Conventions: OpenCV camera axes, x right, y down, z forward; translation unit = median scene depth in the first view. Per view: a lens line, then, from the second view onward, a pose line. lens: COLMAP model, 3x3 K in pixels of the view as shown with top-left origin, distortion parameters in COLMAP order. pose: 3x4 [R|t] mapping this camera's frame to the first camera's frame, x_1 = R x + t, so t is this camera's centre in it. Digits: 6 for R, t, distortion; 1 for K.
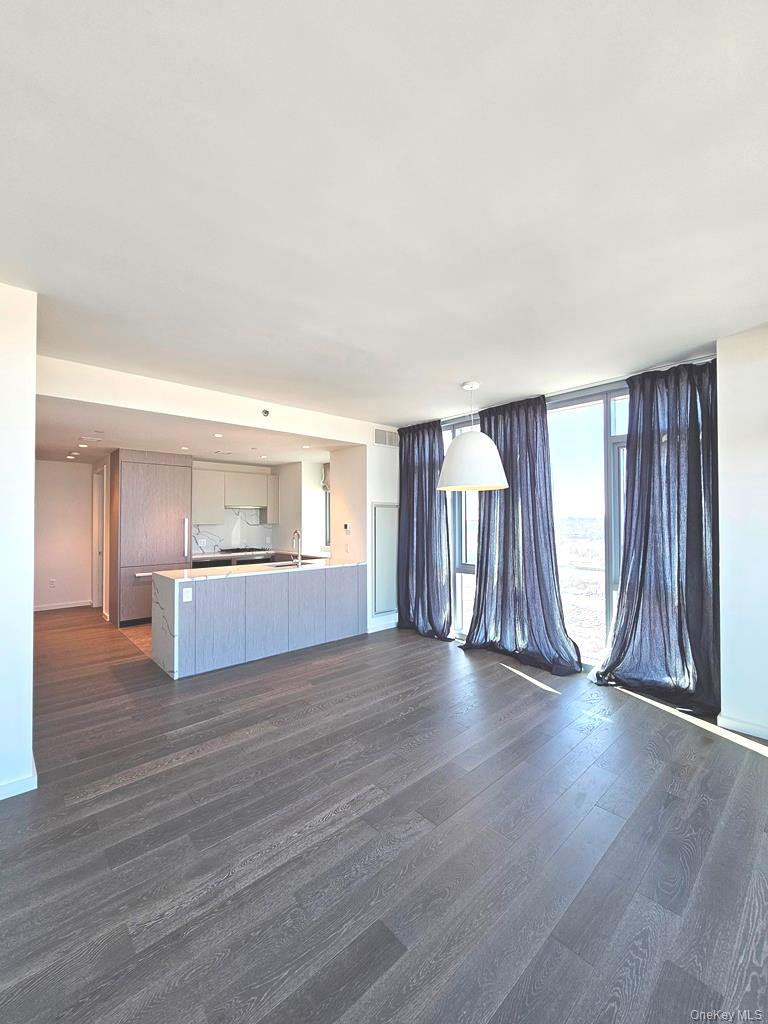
lens RADIAL K [[412.5, 0, 382.8], [0, 412.5, 509.5], [0, 0, 1]] dist [0.000240, -0.000020]
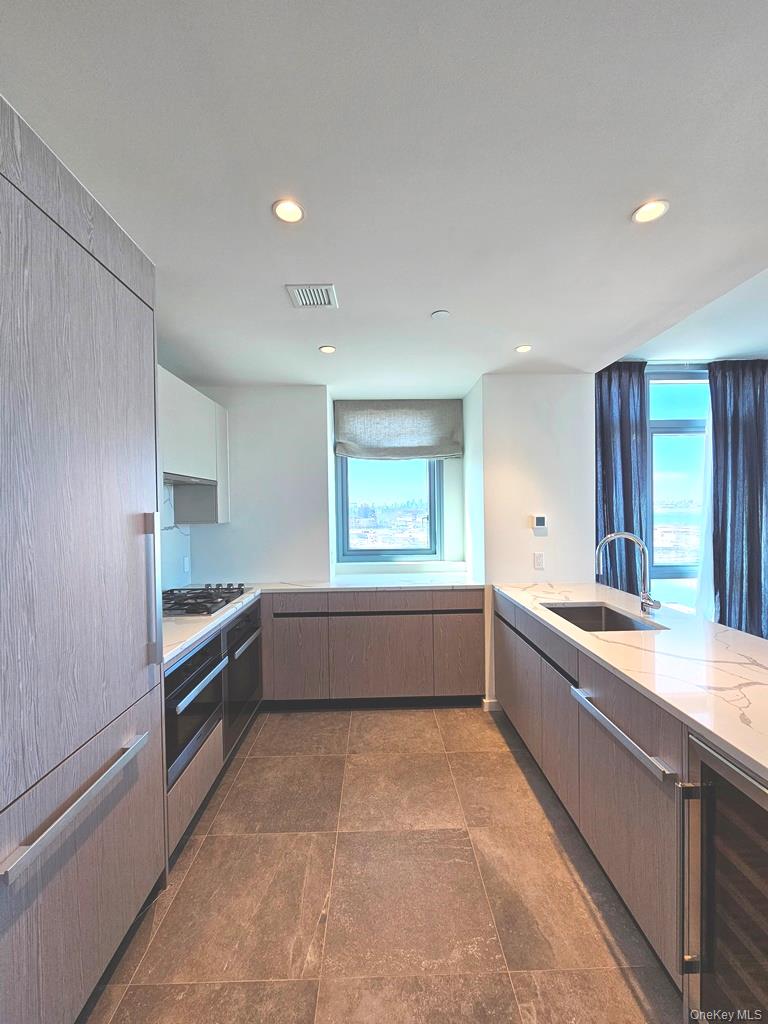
lens RADIAL K [[415.3, 0, 384.0], [0, 415.3, 512.0], [0, 0, 1]] dist [-0.001595, 0.000077]
pose [[0.660522, -0.020964, 0.750514, -0.655756], [-0.003927, 0.999500, 0.031375, 0.013544], [-0.750796, -0.023671, 0.660110, 0.837512]]
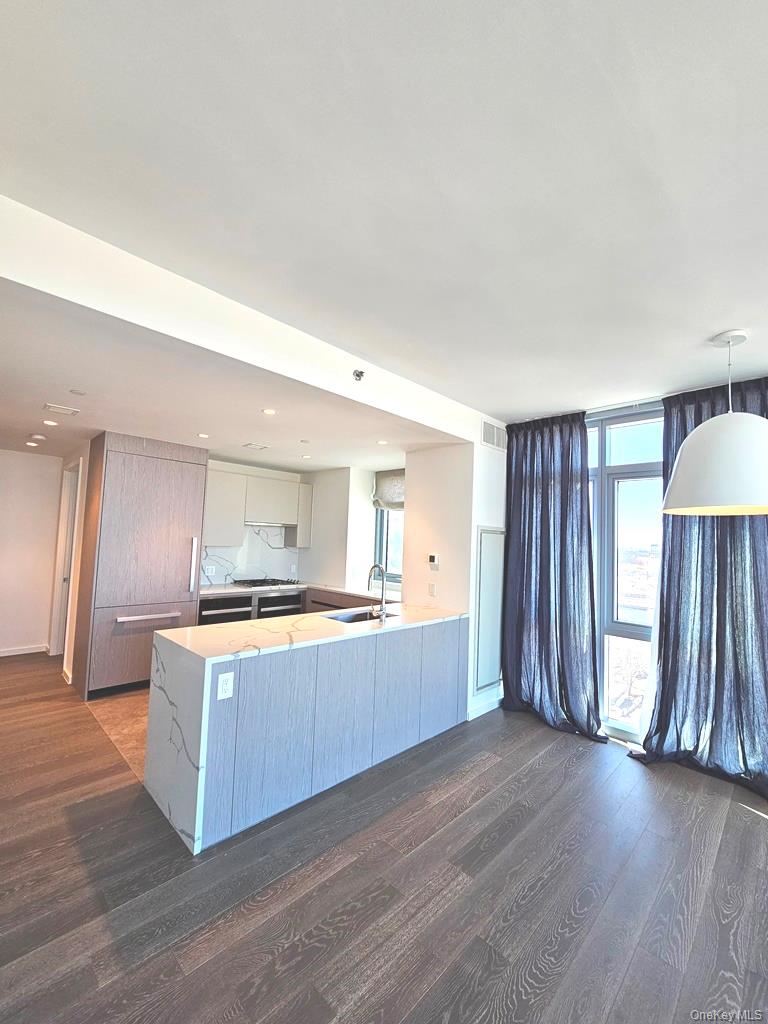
lens RADIAL K [[415.3, 0, 384.0], [0, 415.3, 512.0], [0, 0, 1]] dist [-0.001595, 0.000077]
pose [[0.998014, 0.041788, 0.047127, -0.217479], [-0.039667, 0.998196, -0.045072, -0.003124], [-0.048926, 0.043113, 0.997871, 0.315566]]
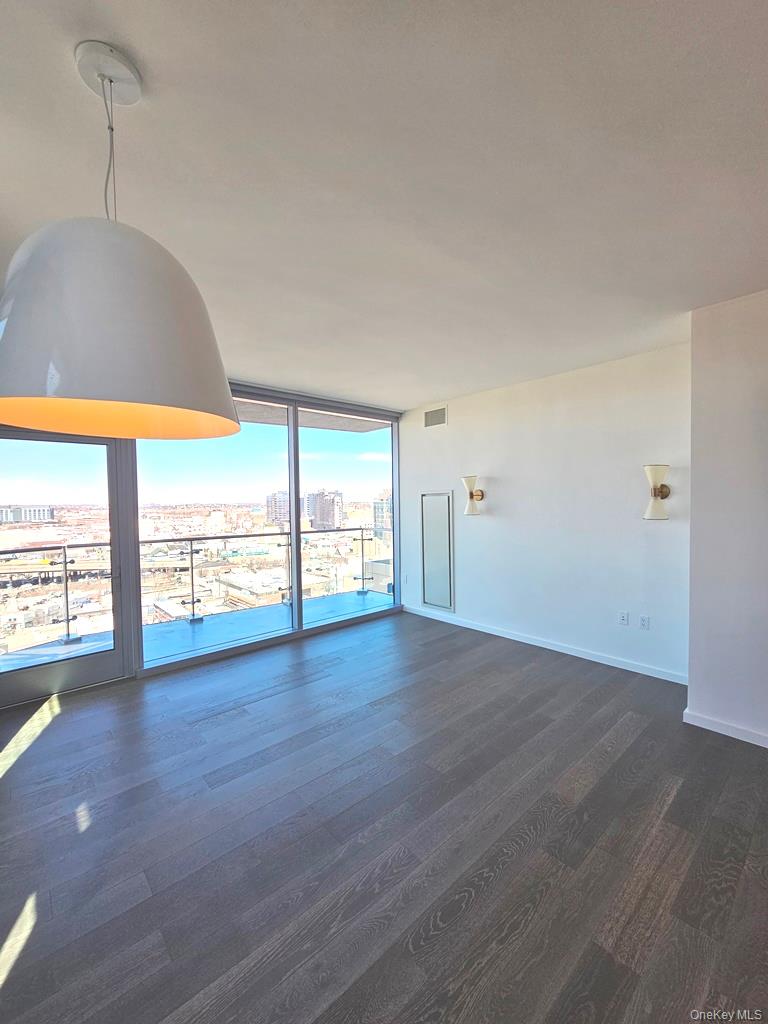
lens RADIAL K [[415.3, 0, 384.0], [0, 415.3, 512.0], [0, 0, 1]] dist [-0.001595, 0.000077]
pose [[-0.999693, 0.016772, 0.018229, 0.012238], [0.016834, 0.999853, 0.003247, 0.011294], [-0.018172, 0.003553, -0.999829, 0.944416]]
